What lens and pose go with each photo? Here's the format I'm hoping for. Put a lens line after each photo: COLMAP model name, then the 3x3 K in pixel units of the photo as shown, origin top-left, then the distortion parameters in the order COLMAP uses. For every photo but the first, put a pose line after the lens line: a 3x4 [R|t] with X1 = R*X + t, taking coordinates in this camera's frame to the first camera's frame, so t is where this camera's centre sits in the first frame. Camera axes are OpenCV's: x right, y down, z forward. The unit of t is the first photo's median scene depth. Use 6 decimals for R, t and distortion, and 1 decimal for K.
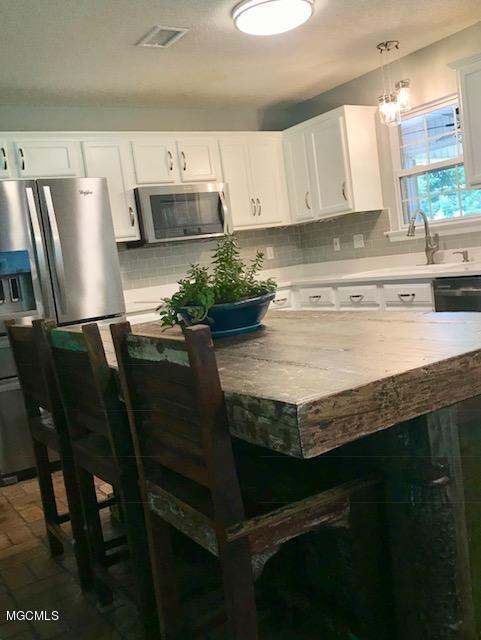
lens RADIAL K [[611.6, 0, 239.8], [0, 611.6, 319.7], [0, 0, 1]] dist [-0.005447, 0.000000]
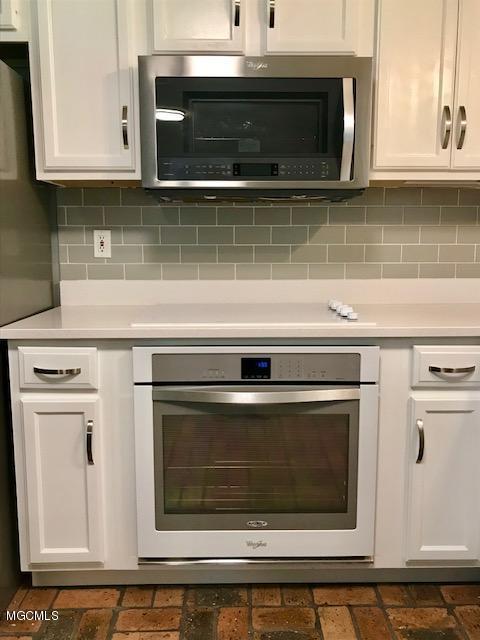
lens RADIAL K [[551.5, 0, 243.1], [0, 551.5, 313.9], [0, 0, 1]] dist [0.007755, -0.007340]
pose [[0.840528, 0.194524, -0.505641, 0.134417], [-0.161796, 0.980854, 0.108389, -0.088248], [0.517044, -0.009294, 0.855908, 0.679555]]
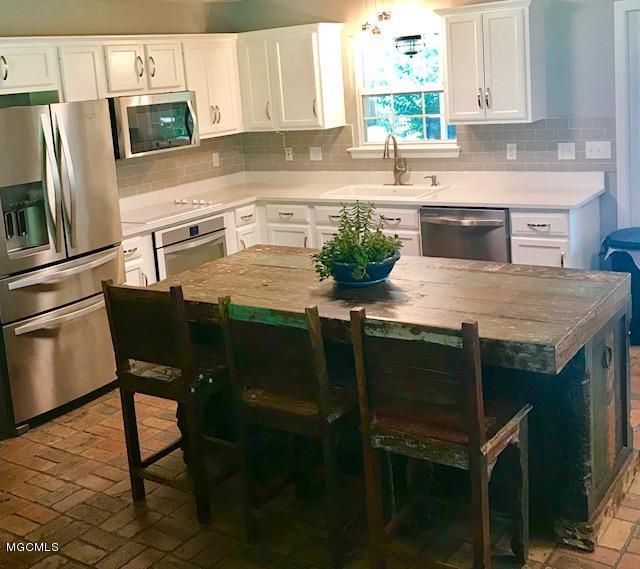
lens RADIAL K [[828.9, 0, 293.6], [0, 828.9, 208.8], [0, 0, 1]] dist [0.120896, 0.000000]
pose [[0.931433, -0.003421, 0.363897, -0.364200], [-0.005169, 0.999731, 0.022628, -0.078186], [-0.363876, -0.022957, 0.931164, -0.258877]]
